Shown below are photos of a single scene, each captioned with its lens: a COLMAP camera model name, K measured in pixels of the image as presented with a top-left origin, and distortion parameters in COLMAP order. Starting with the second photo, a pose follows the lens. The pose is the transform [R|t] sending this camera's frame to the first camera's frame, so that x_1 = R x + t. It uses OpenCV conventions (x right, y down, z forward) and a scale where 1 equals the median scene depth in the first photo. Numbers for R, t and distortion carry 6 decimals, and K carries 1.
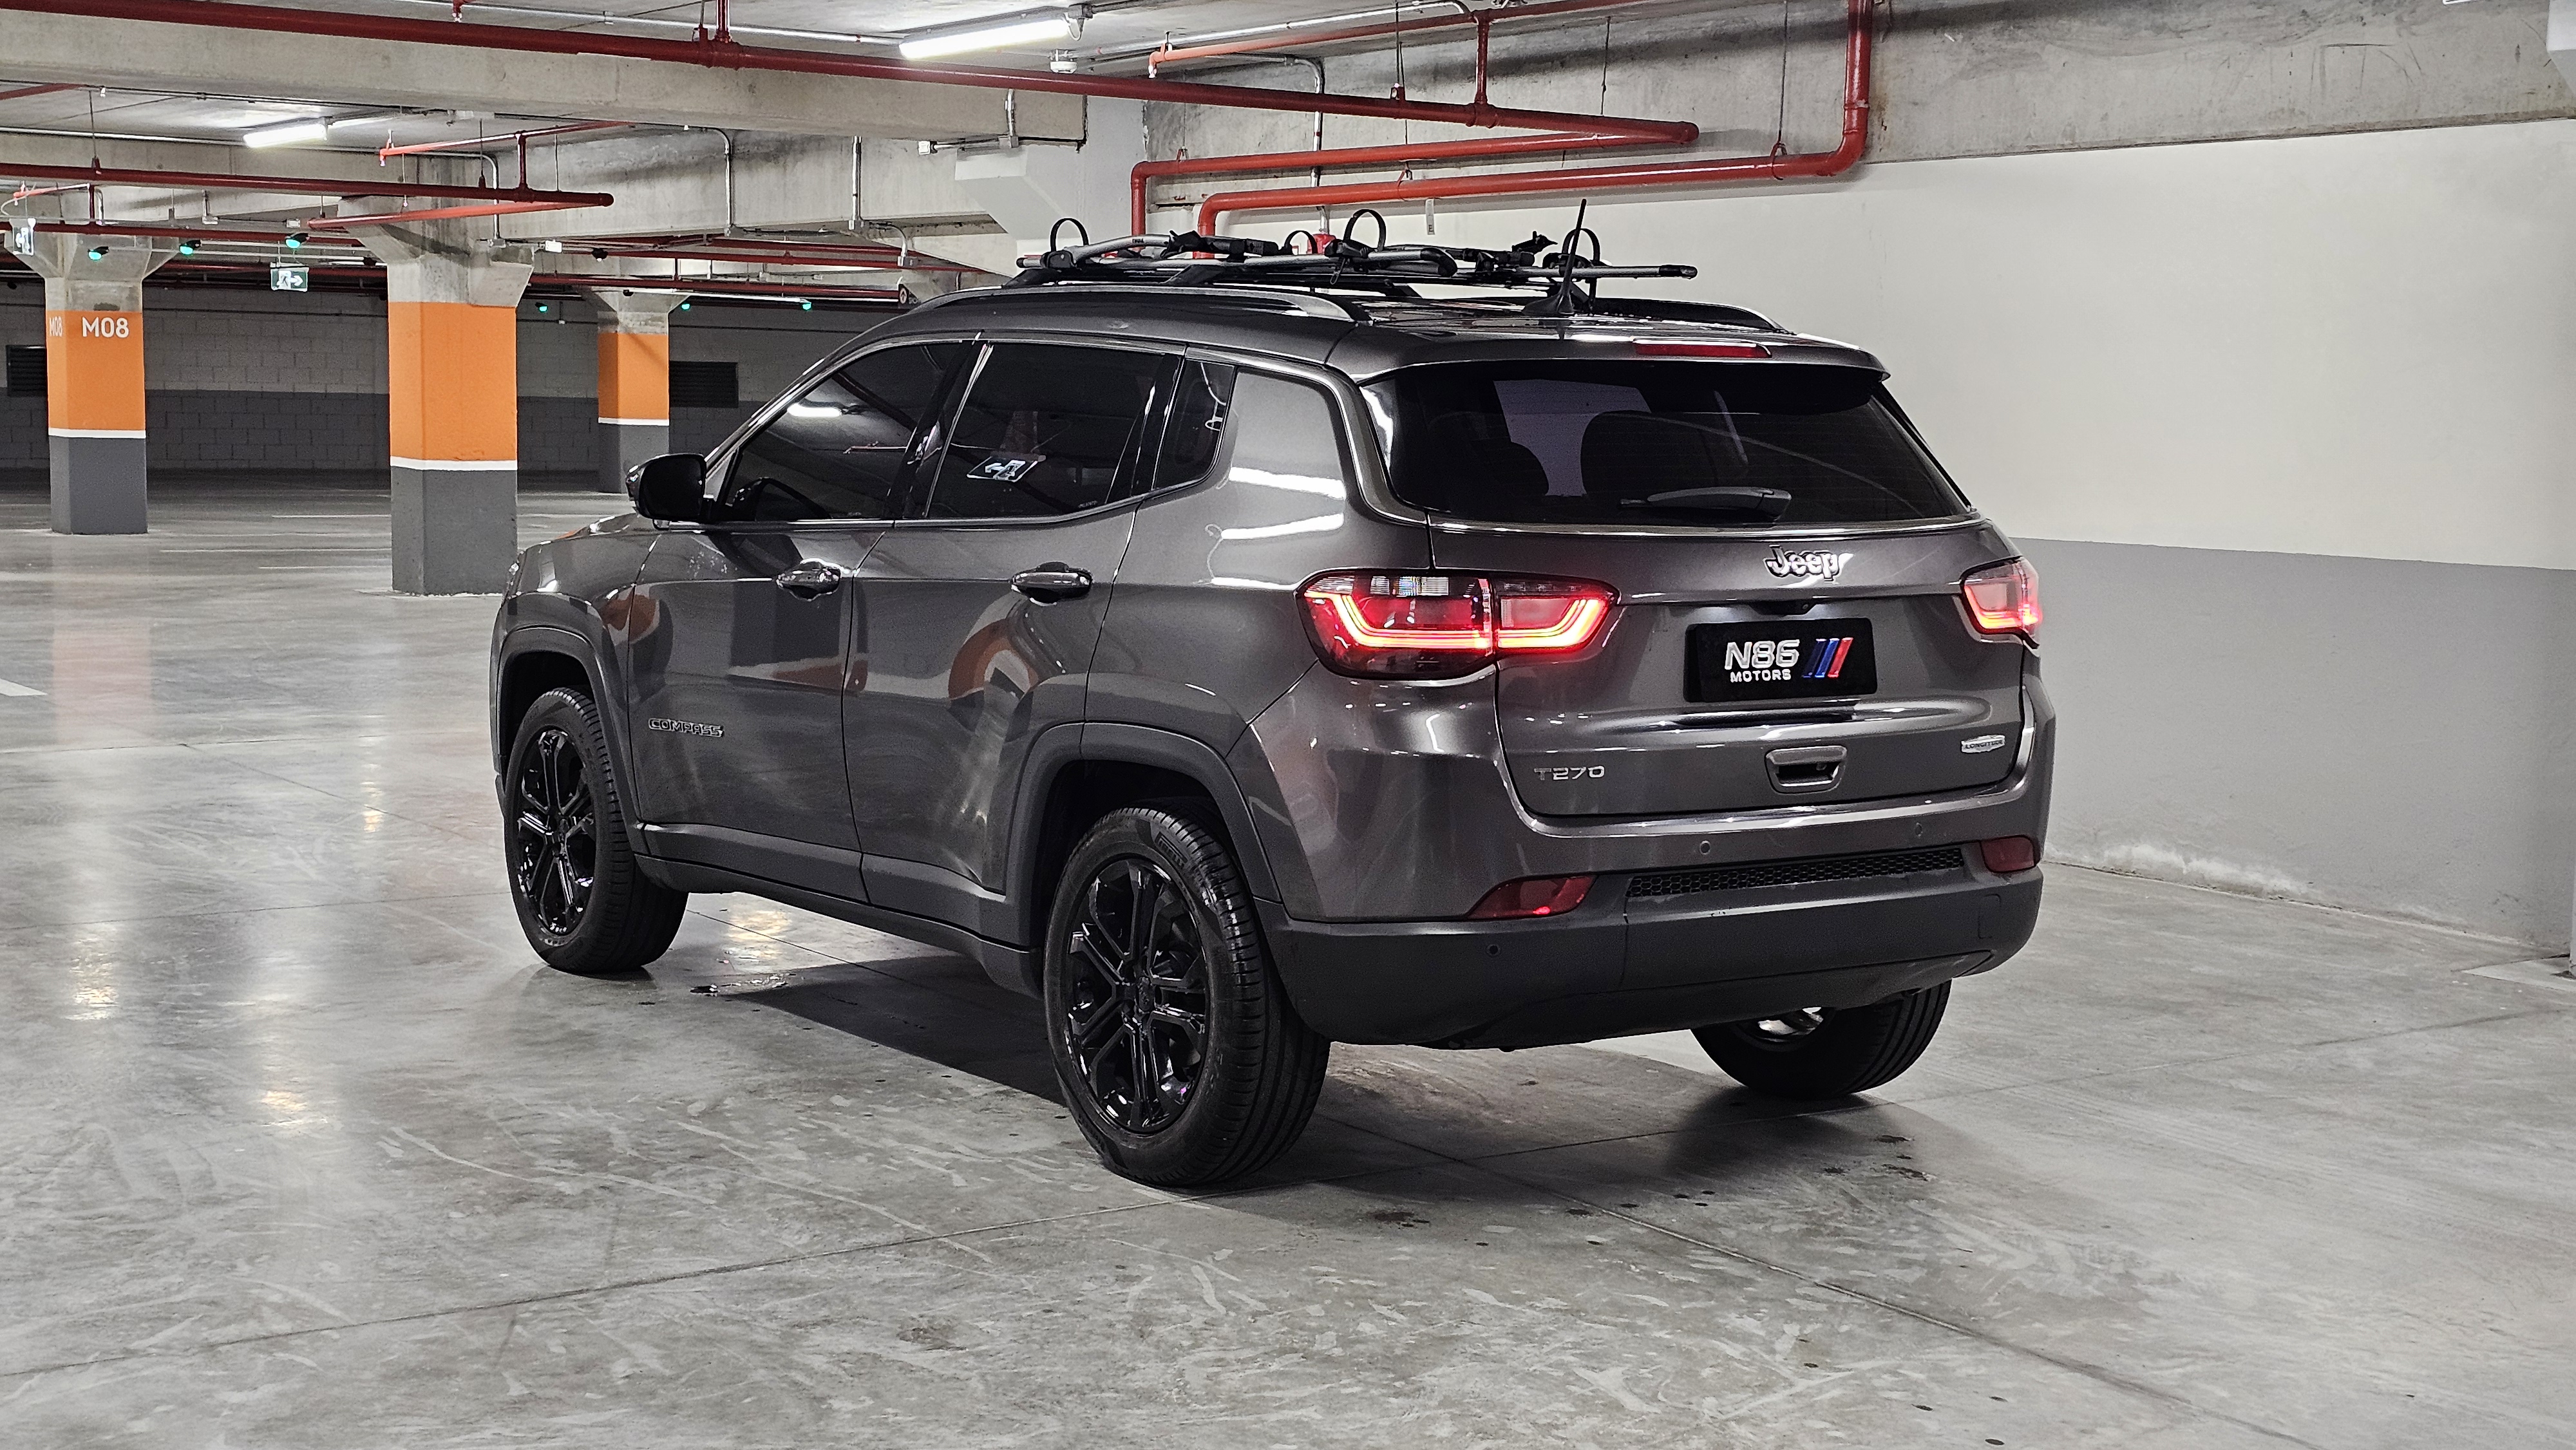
lens RADIAL K [[3456.6, 0, 1281.1], [0, 3456.6, 725.9], [0, 0, 1]] dist [0.222992, -0.494282]
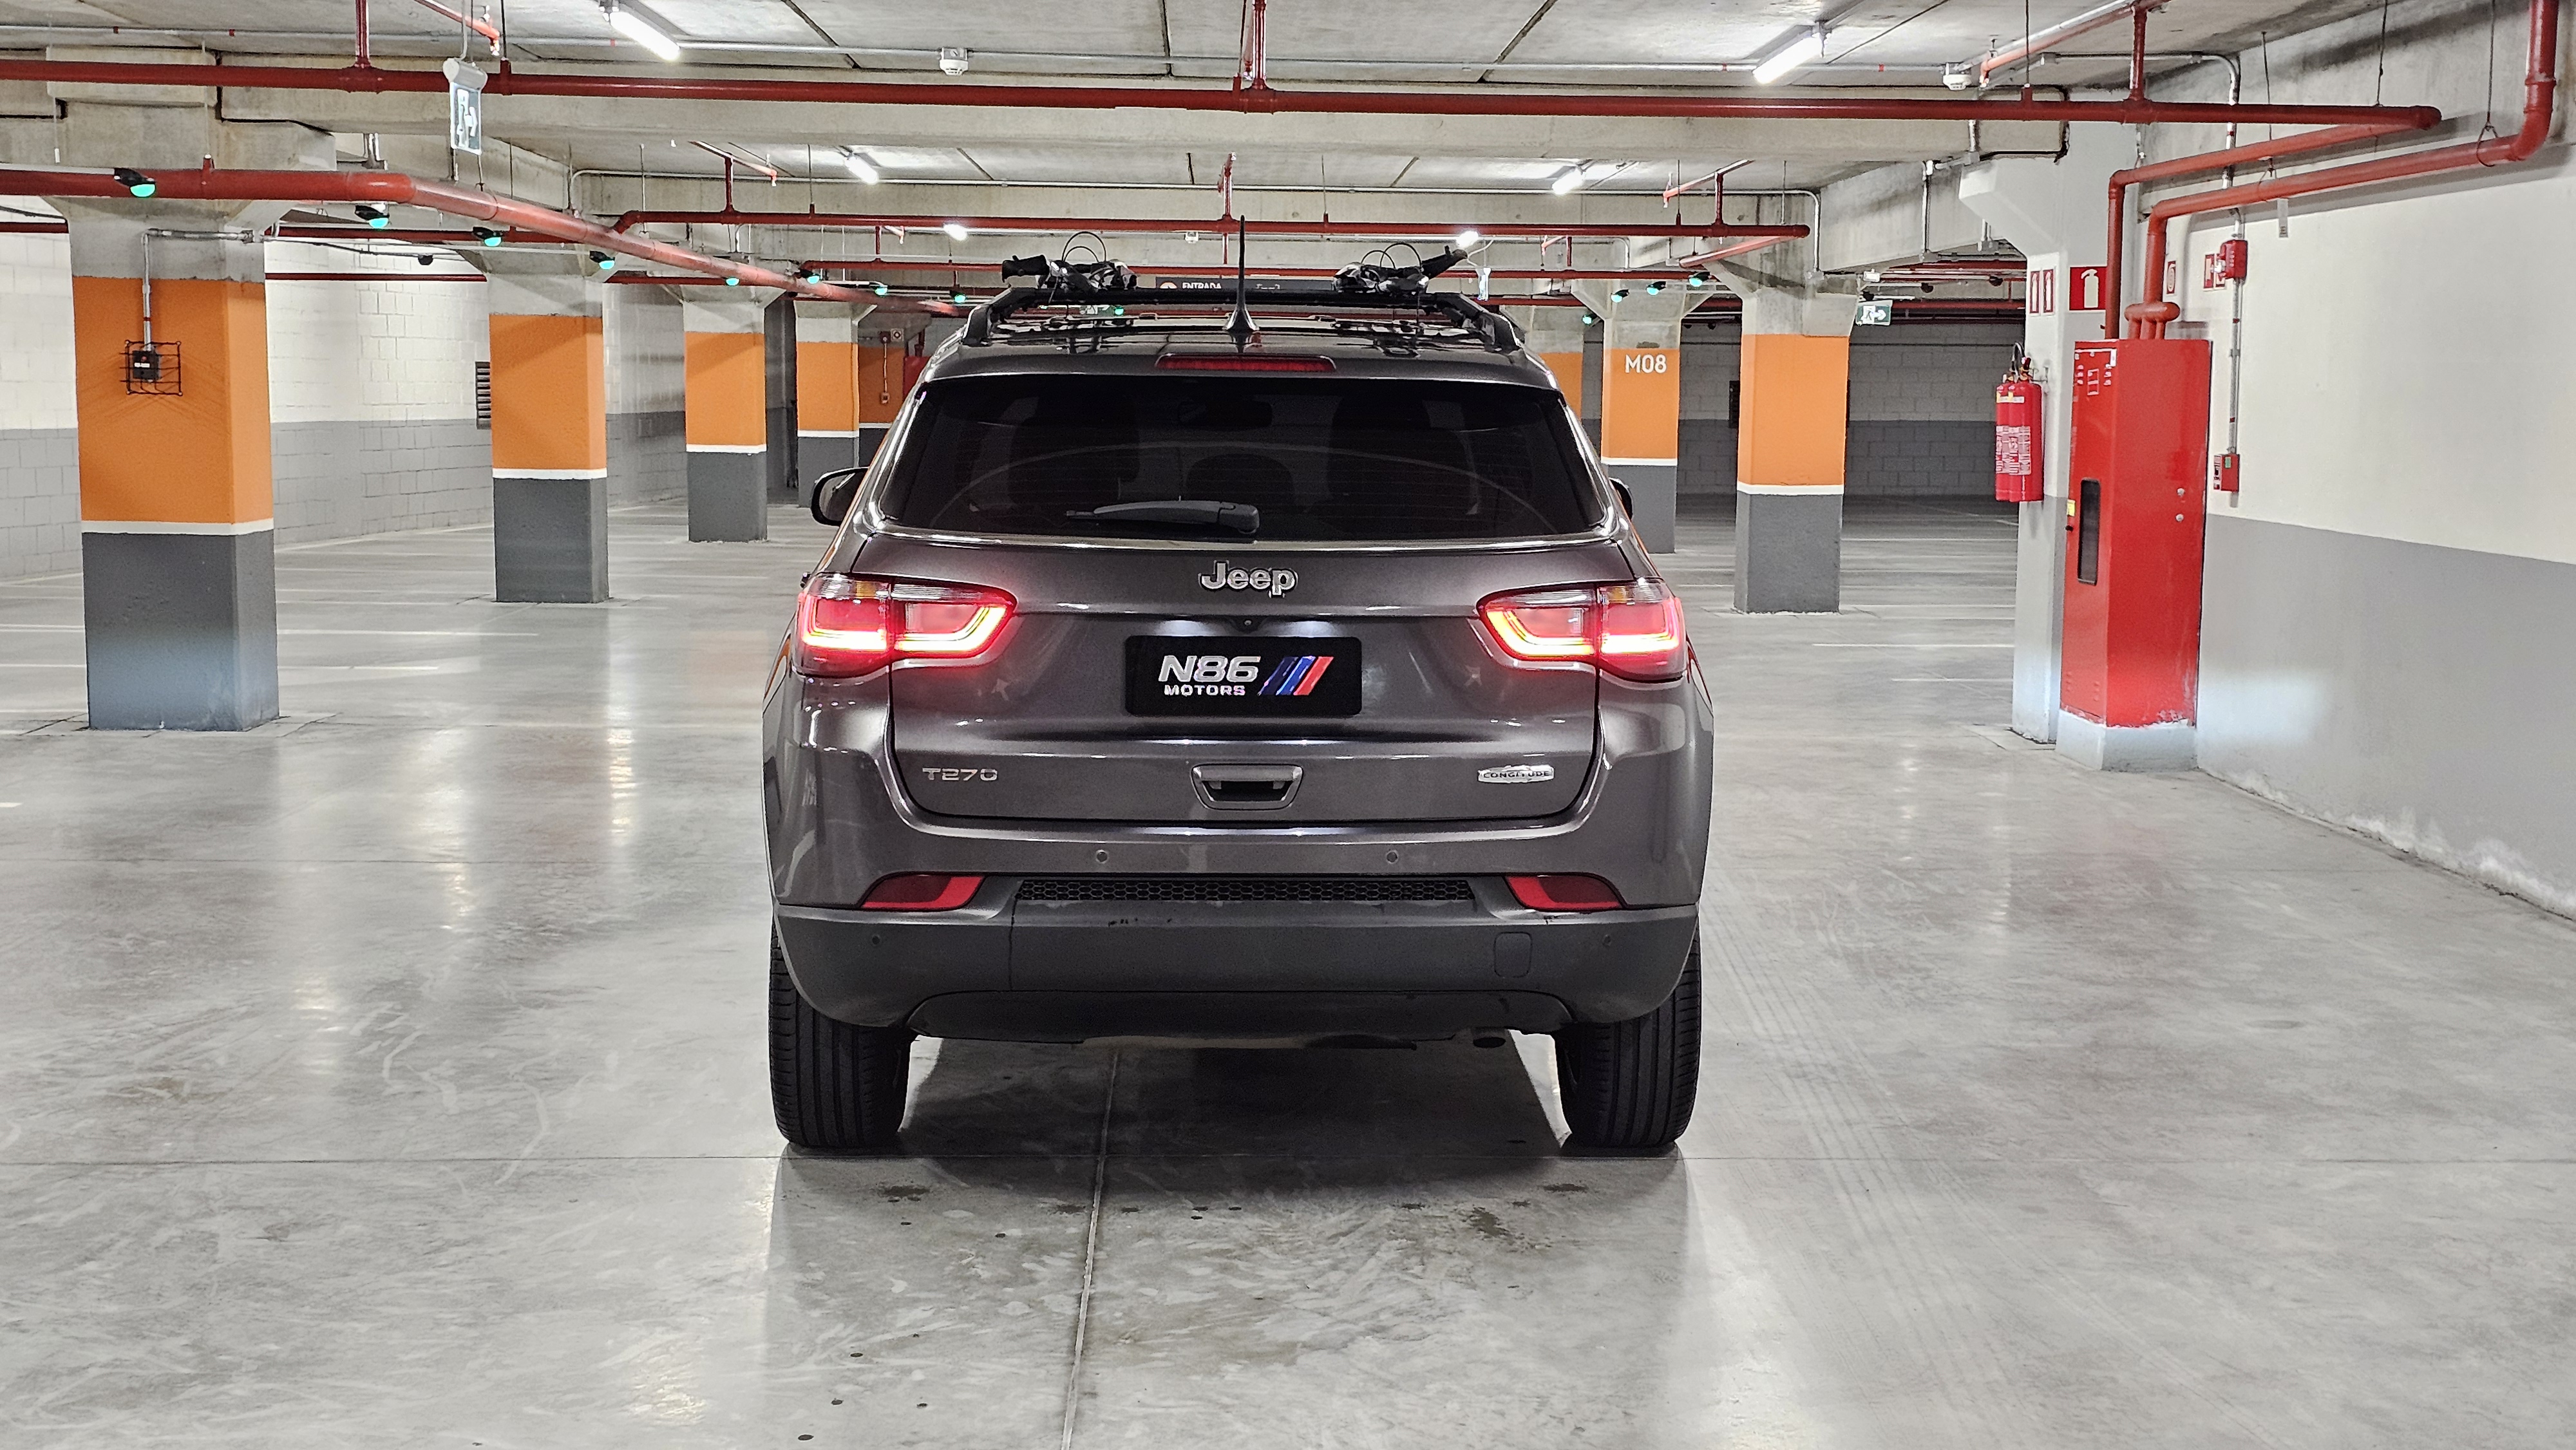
lens RADIAL K [[3443.9, 0, 1299.8], [0, 3443.9, 708.8], [0, 0, 1]] dist [0.226764, -0.670274]
pose [[0.844986, 0.042164, -0.533123, 0.678109], [-0.048905, 0.998802, 0.001481, -0.011725], [0.532547, 0.024821, 0.846036, 0.172498]]
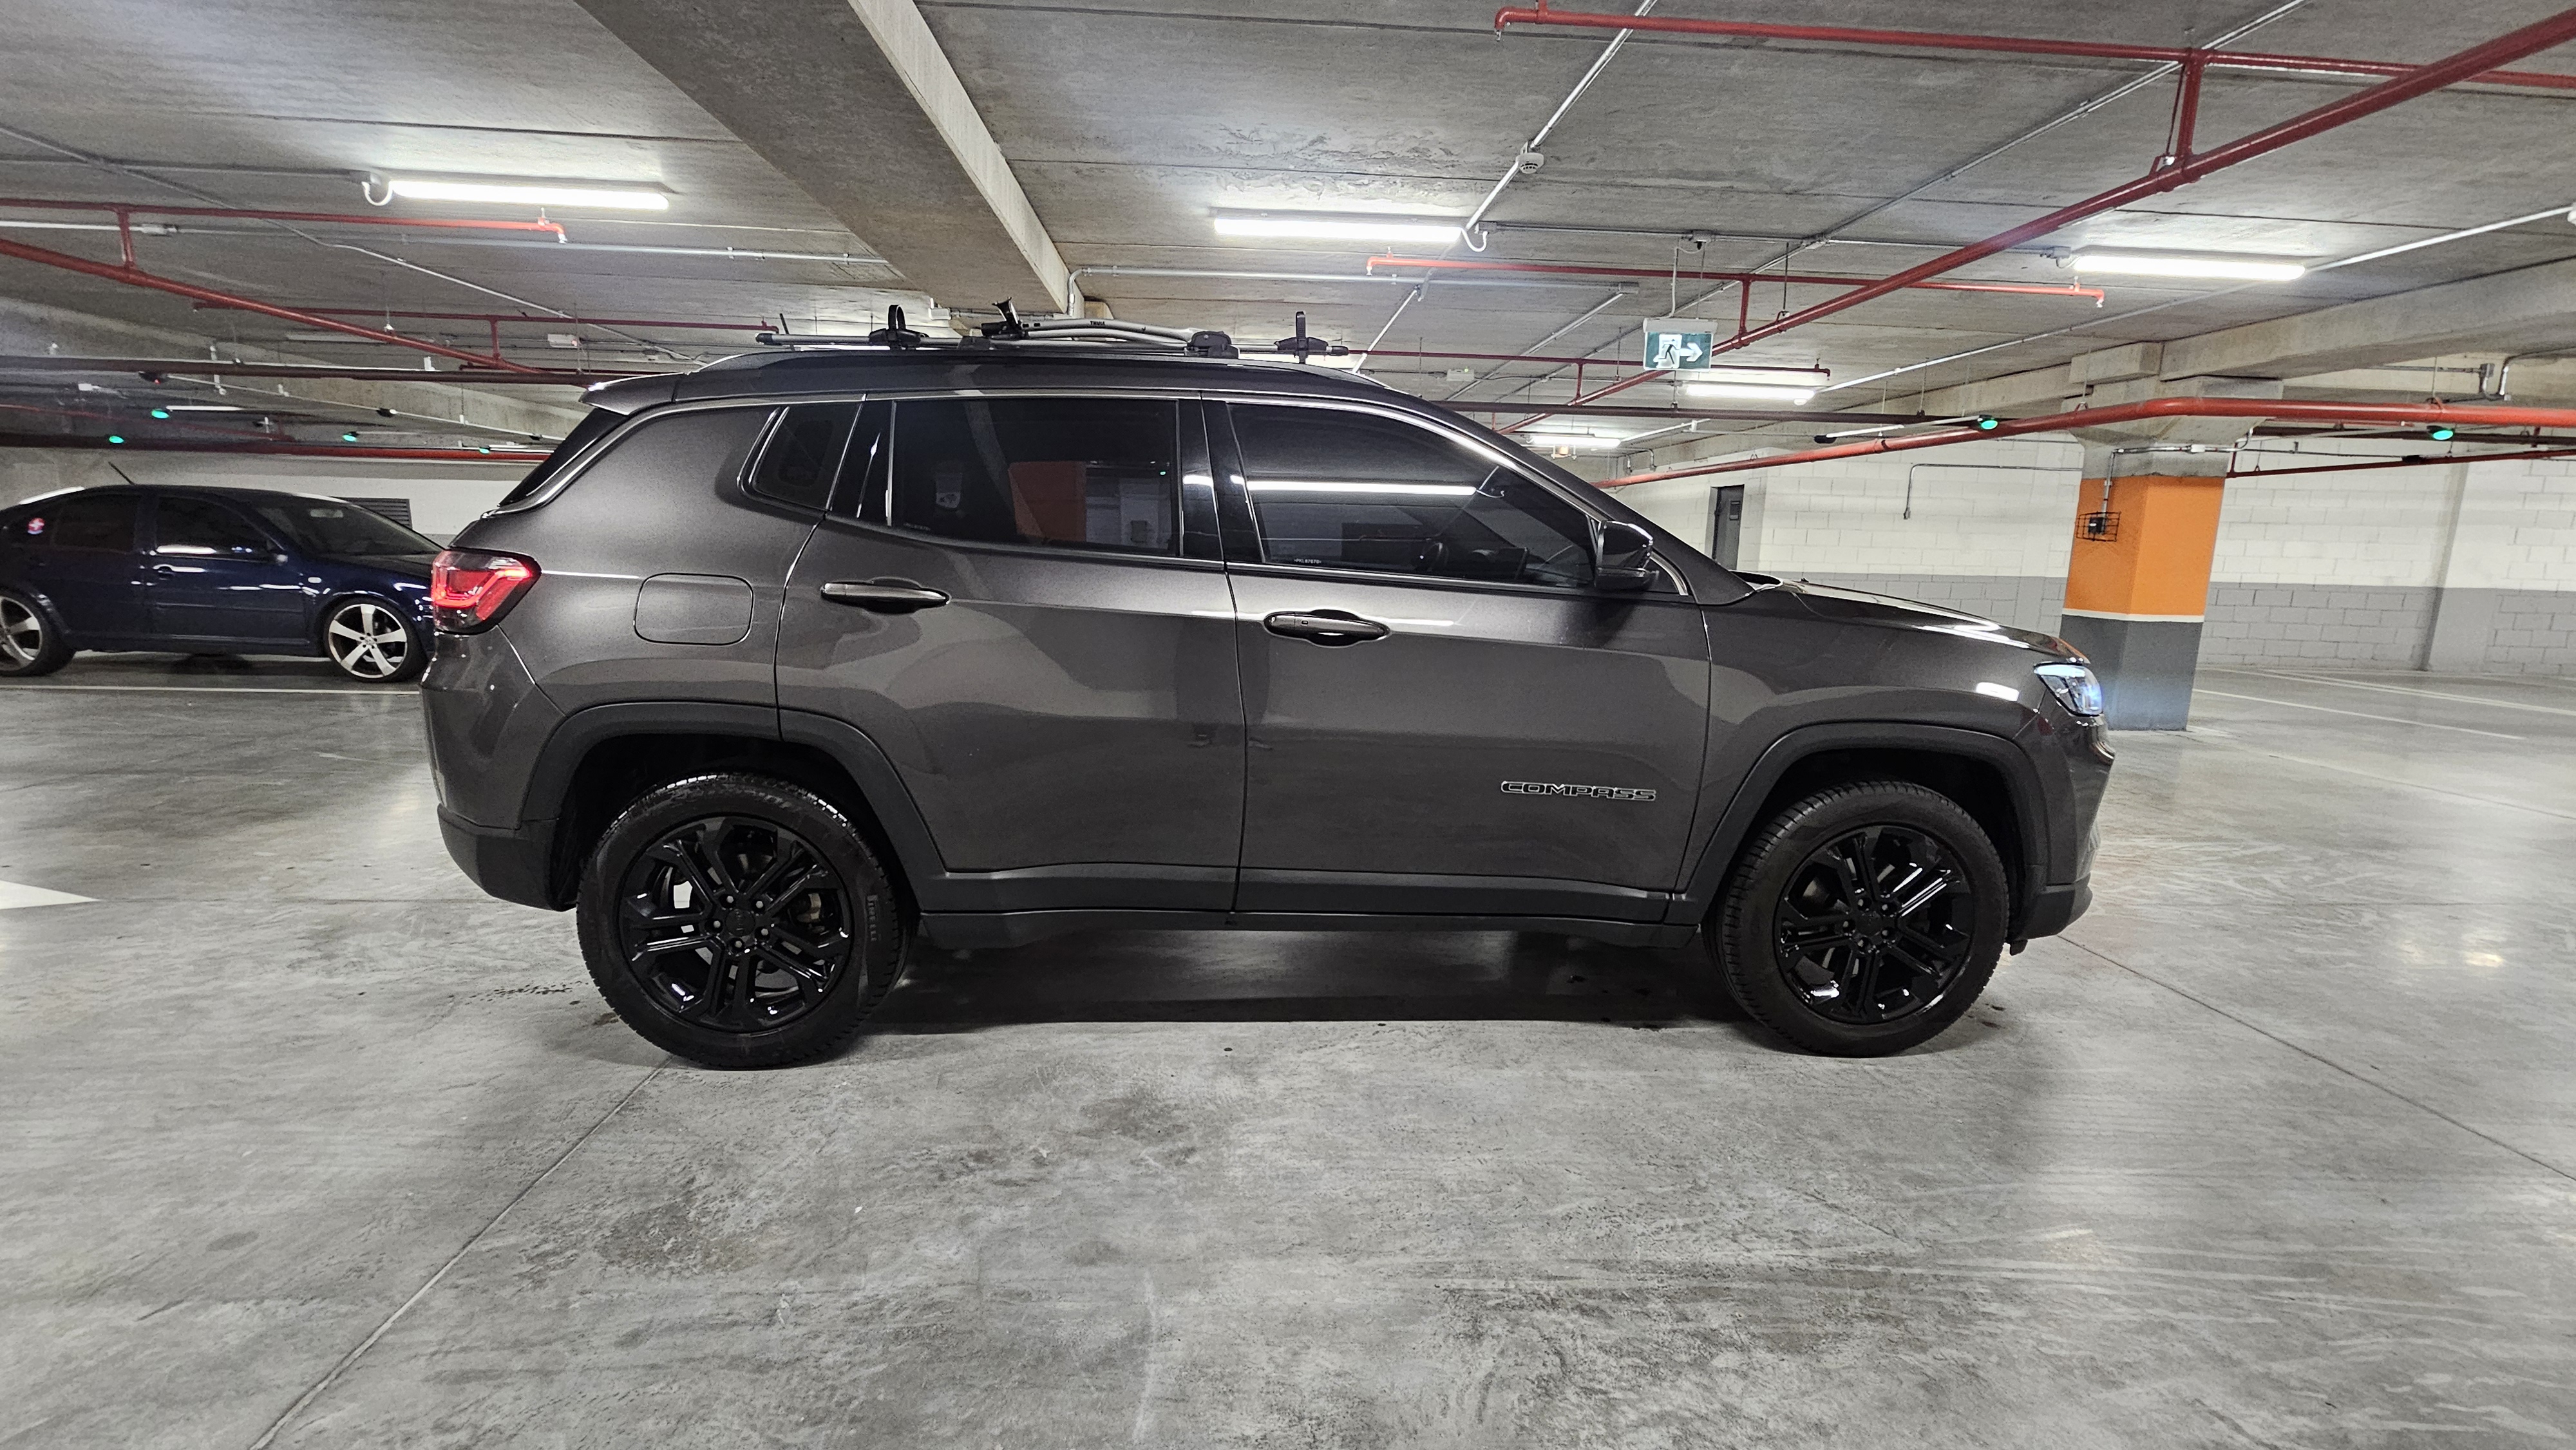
lens RADIAL K [[1051.3, 0, 1292.8], [0, 1051.3, 714.4], [0, 0, 1]] dist [0.000066, 0.000164]
pose [[-0.501366, 0.111778, -0.857985, 0.404361], [-0.122447, 0.972474, 0.198246, -0.106531], [0.856527, 0.204452, -0.473878, 1.517142]]
